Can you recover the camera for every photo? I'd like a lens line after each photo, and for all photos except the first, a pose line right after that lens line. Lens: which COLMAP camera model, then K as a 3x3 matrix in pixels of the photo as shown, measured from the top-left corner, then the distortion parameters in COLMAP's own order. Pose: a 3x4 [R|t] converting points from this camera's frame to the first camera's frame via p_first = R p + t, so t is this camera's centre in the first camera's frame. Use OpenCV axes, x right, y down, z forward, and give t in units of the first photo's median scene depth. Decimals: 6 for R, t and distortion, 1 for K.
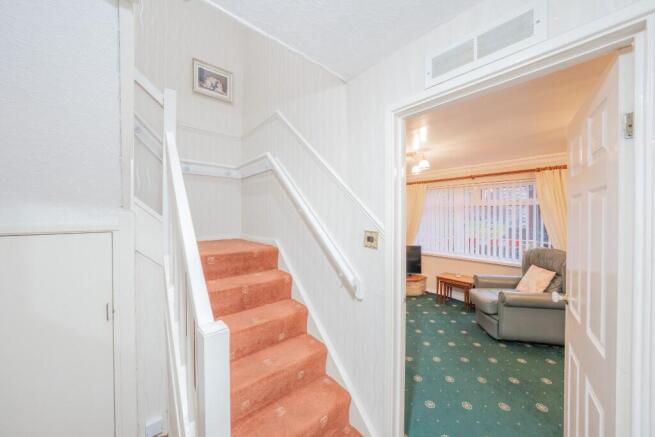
lens RADIAL K [[224.5, 0, 328.0], [0, 224.5, 214.9], [0, 0, 1]] dist [-0.016661, 0.000543]
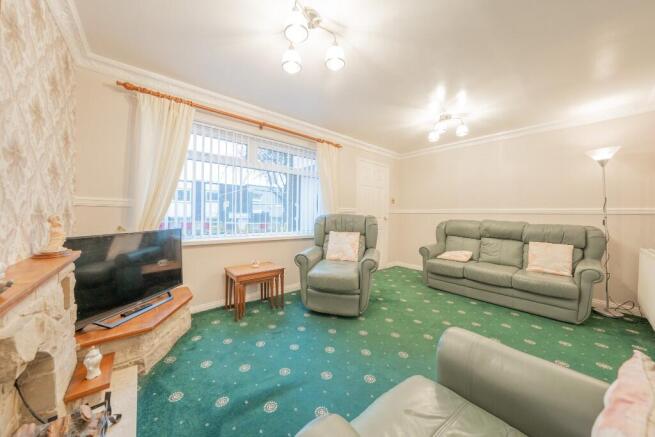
lens RADIAL K [[224.5, 0, 328.3], [0, 224.5, 217.6], [0, 0, 1]] dist [-0.016661, 0.000543]
pose [[0.037719, -0.018428, 0.999118, -0.078325], [-0.016403, 0.999684, 0.019057, 0.113009], [-0.999154, -0.017107, 0.037405, 0.759472]]
